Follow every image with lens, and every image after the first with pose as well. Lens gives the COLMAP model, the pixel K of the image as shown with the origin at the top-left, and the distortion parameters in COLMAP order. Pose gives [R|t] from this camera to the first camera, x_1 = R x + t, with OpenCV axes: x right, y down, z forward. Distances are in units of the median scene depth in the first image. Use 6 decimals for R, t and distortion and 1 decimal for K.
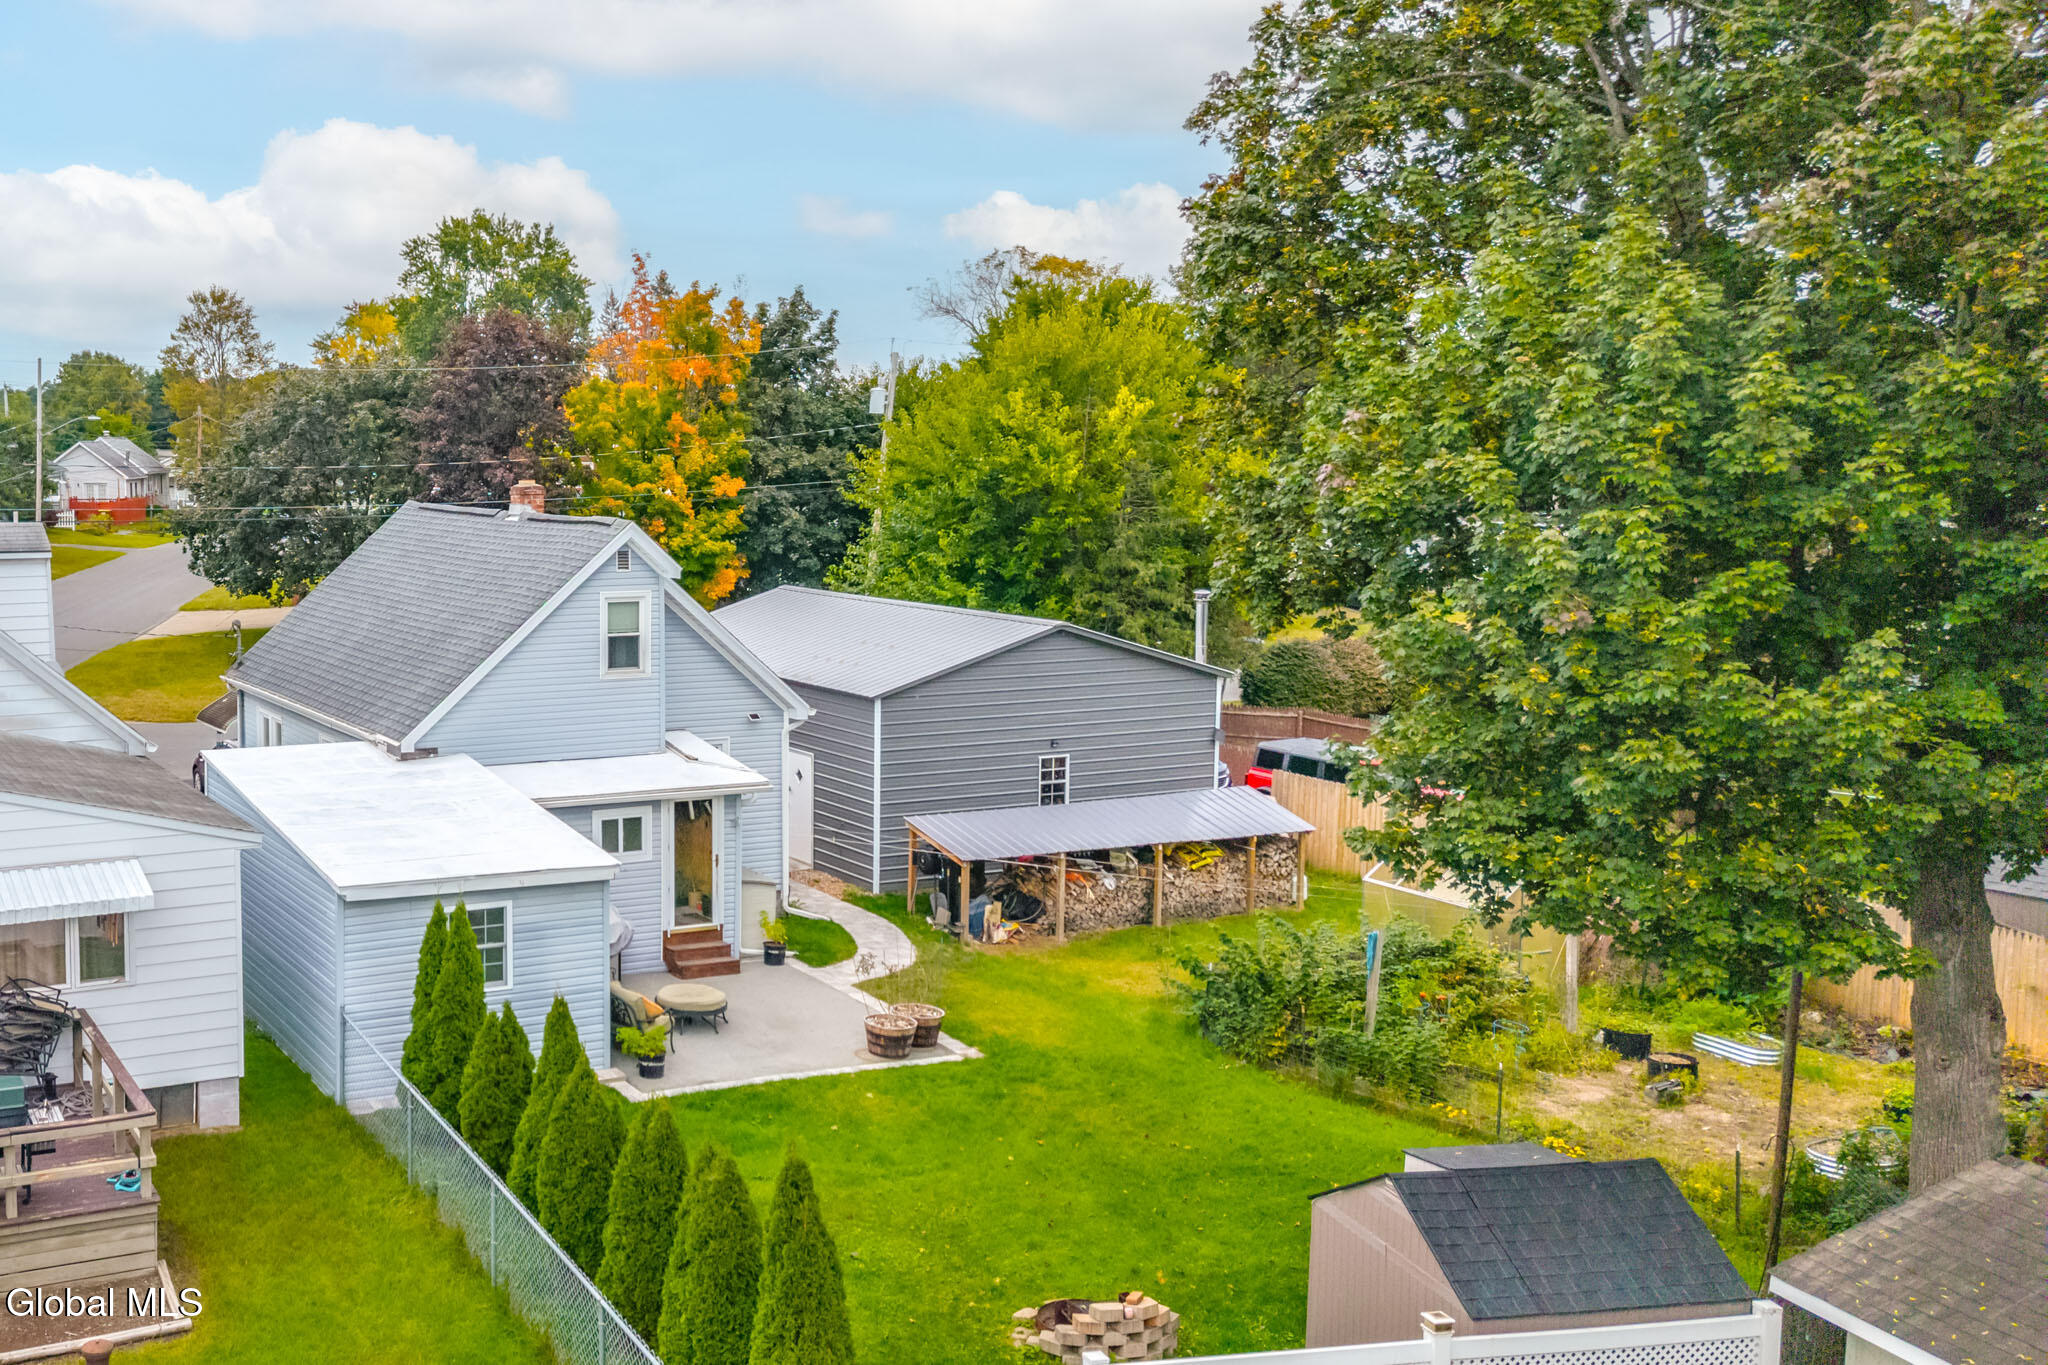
lens RADIAL K [[2011.2, 0, 1023.5], [0, 2011.2, 736.3], [0, 0, 1]] dist [0.172090, -0.465291]
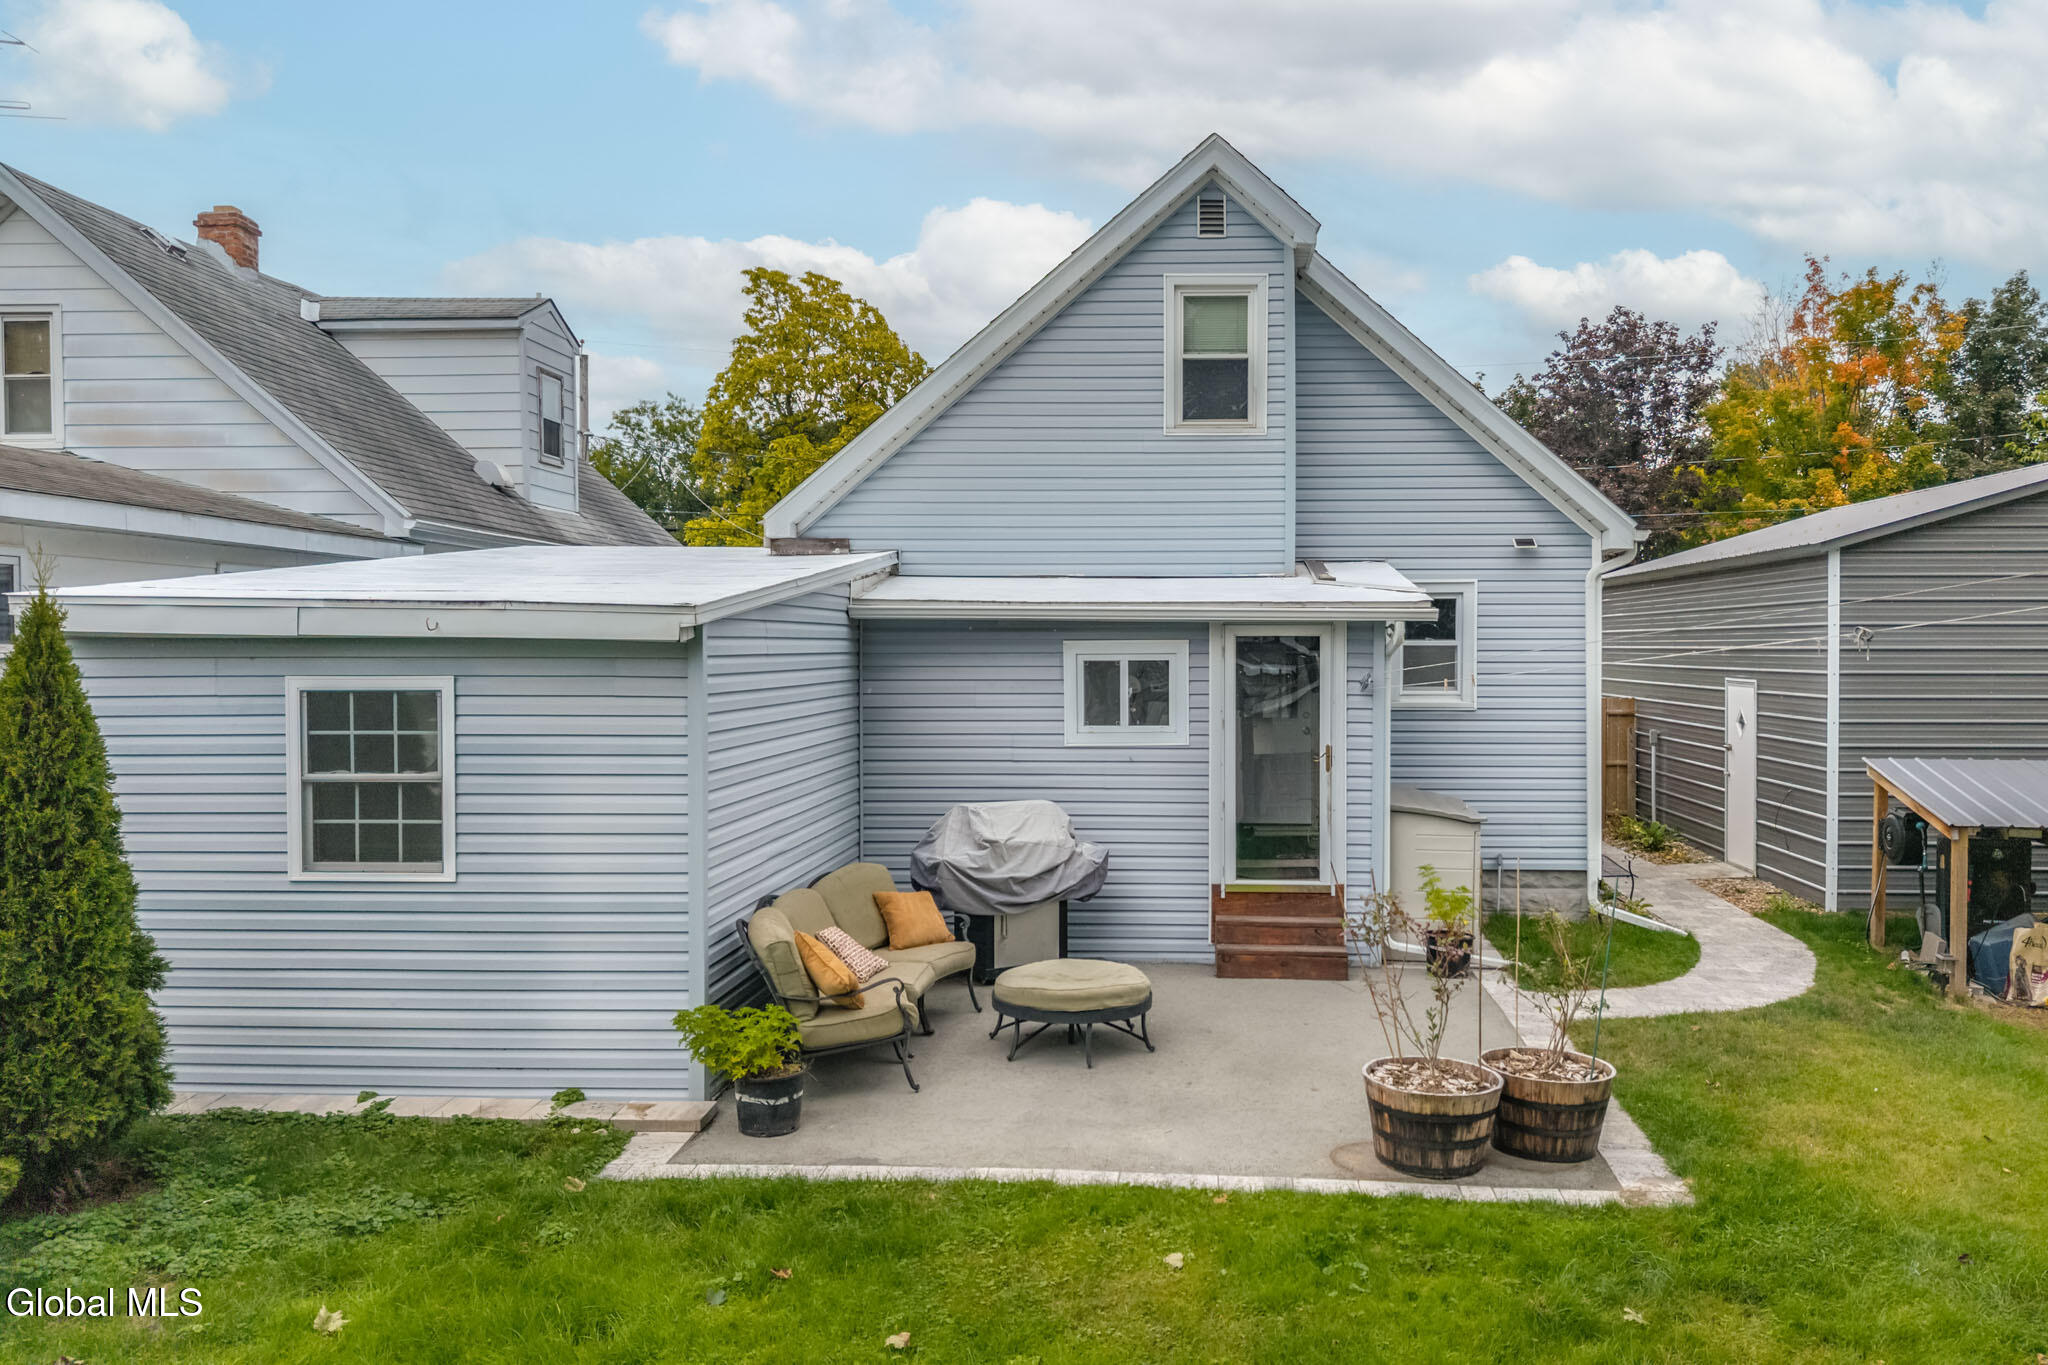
lens RADIAL K [[2011.2, 0, 1023.5], [0, 2011.2, 736.3], [0, 0, 1]] dist [0.172090, -0.465291]
pose [[0.832175, 0.008309, -0.554451, 0.068677], [-0.037909, 0.998401, -0.041935, 0.081442], [0.553216, 0.055916, 0.831159, 0.538958]]
